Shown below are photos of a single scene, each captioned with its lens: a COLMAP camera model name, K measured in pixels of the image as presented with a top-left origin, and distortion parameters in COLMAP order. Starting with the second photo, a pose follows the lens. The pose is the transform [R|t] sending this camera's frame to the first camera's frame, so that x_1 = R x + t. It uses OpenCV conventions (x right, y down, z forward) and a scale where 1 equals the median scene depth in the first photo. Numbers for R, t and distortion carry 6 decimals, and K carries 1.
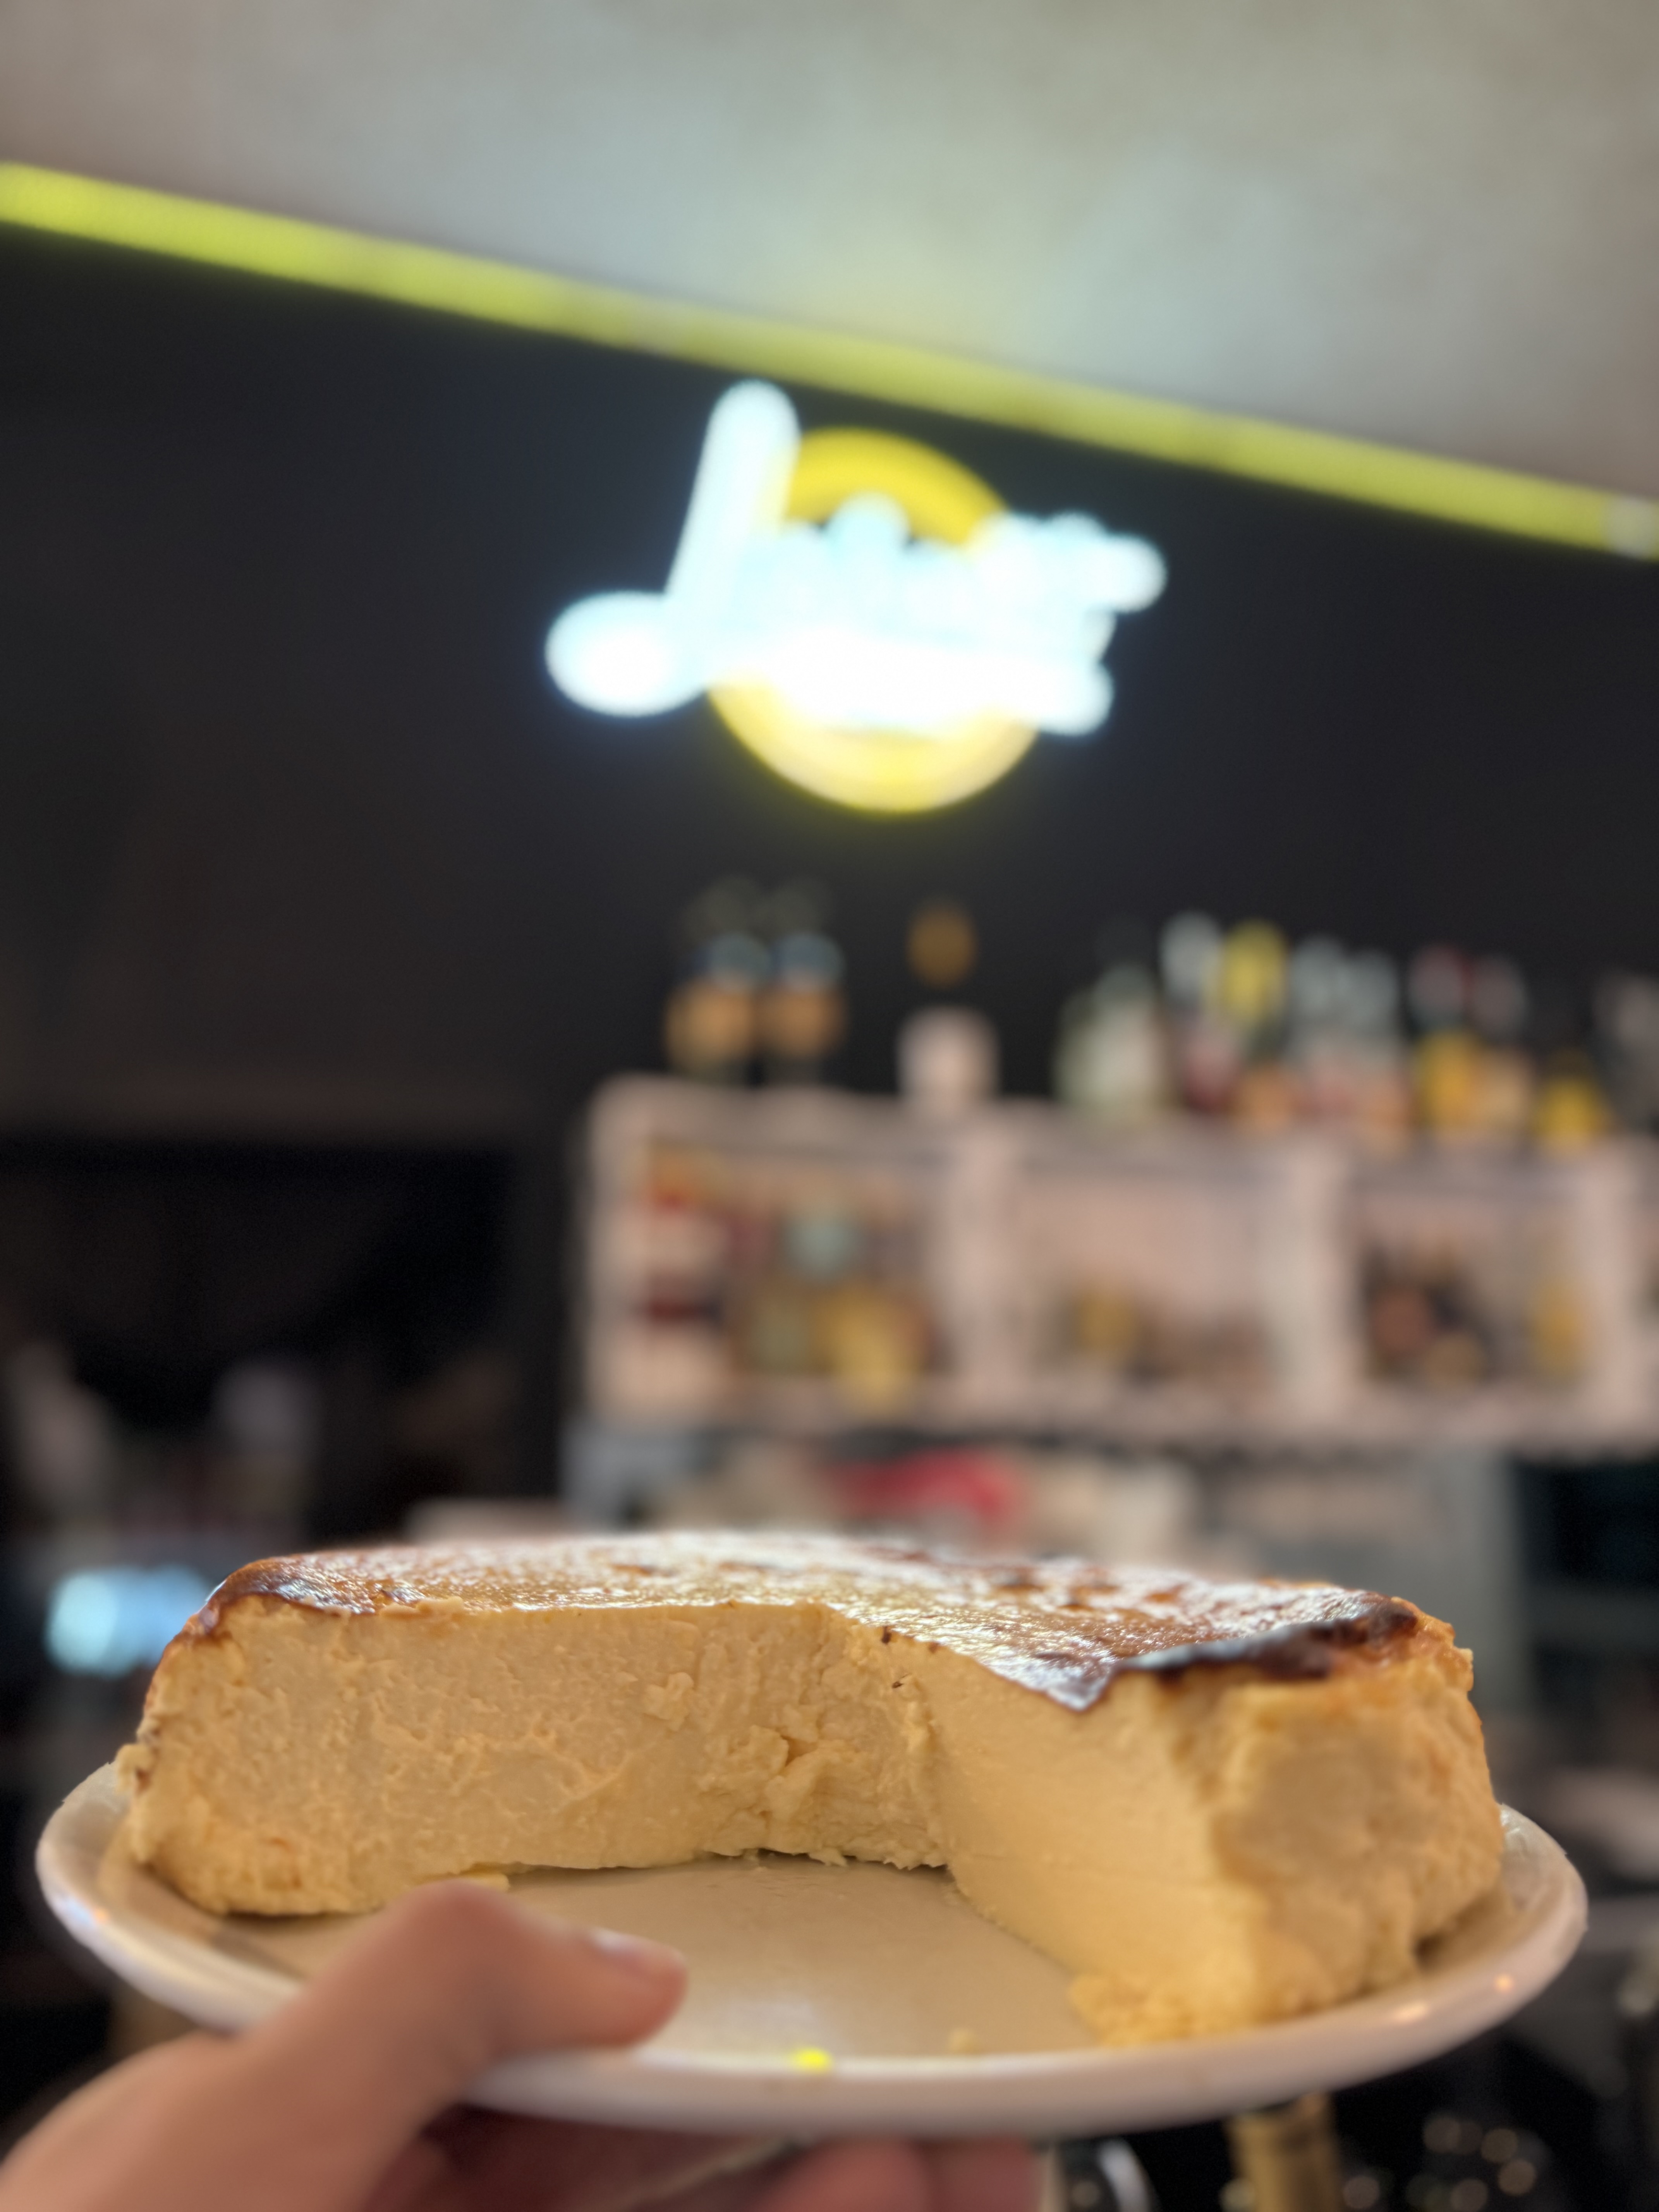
lens RADIAL K [[1621.3, 0, 829.5], [0, 1621.3, 1106.0], [0, 0, 1]] dist [-0.029657, 0.003151]
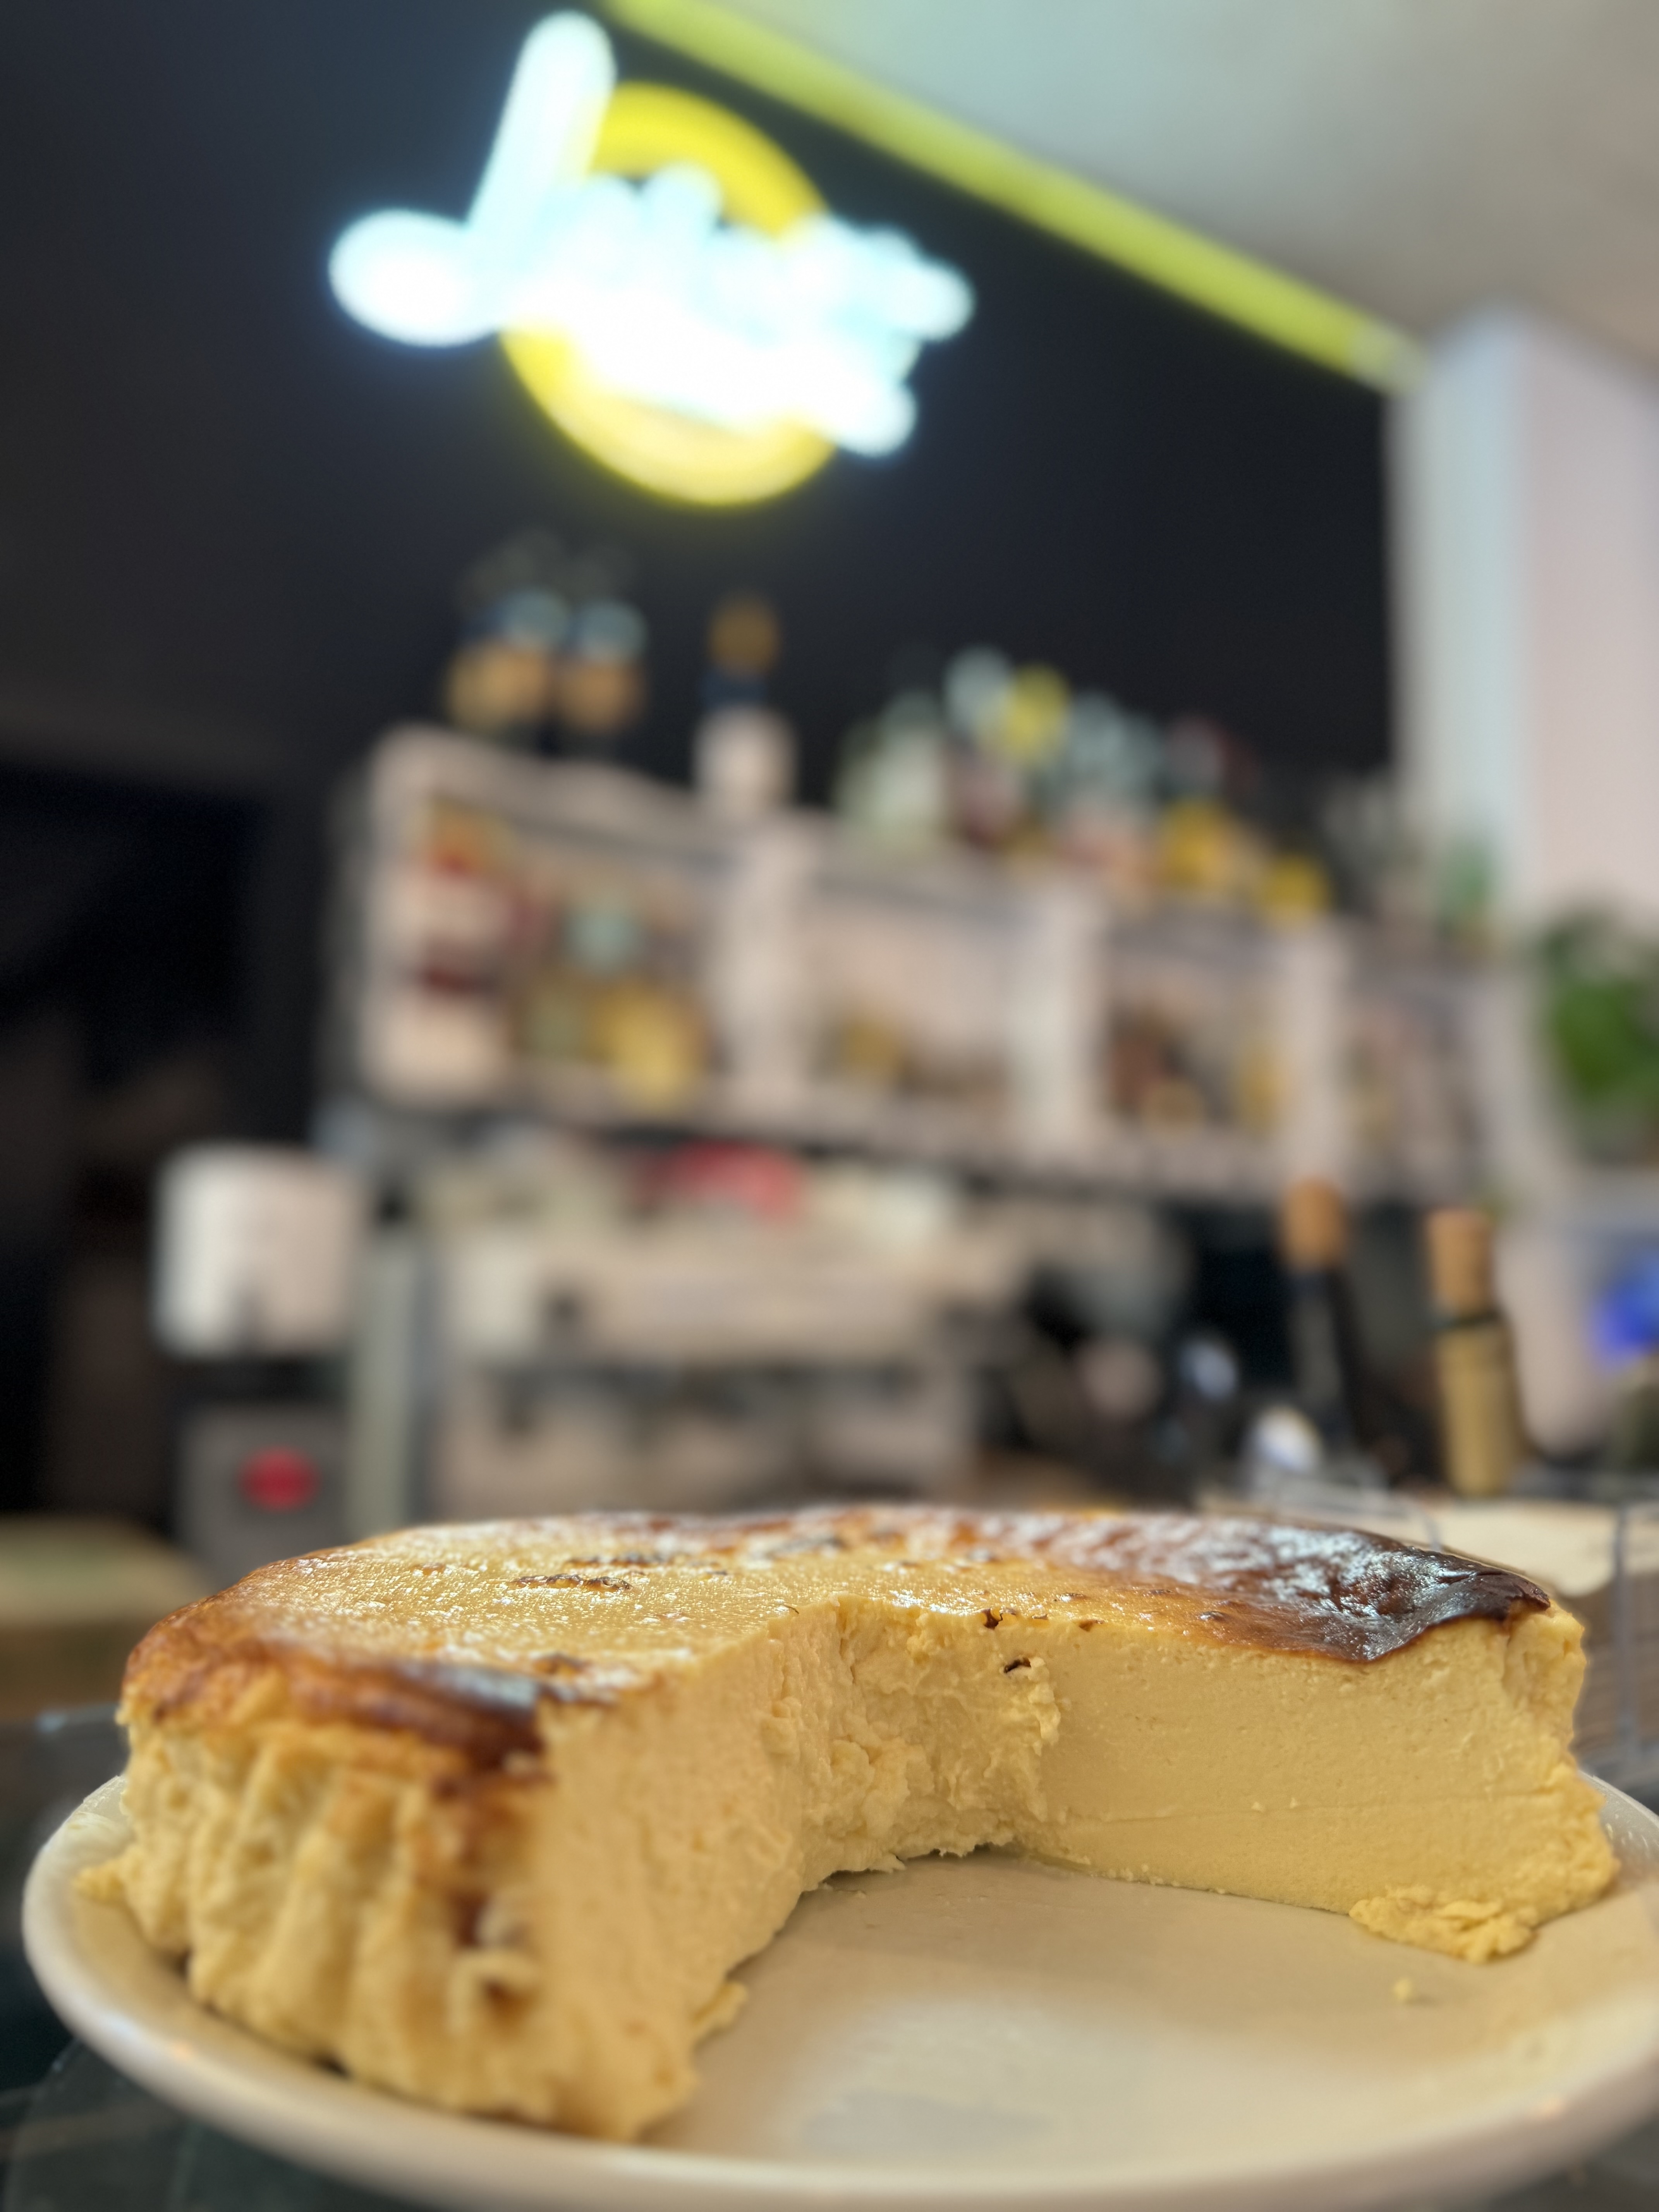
lens RADIAL K [[1621.3, 0, 829.5], [0, 1621.3, 1106.0], [0, 0, 1]] dist [-0.029657, 0.003151]
pose [[0.739981, 0.064129, 0.669564, -0.710965], [-0.103967, 0.994386, 0.019662, 0.017373], [-0.664544, -0.084162, 0.742494, 0.389985]]
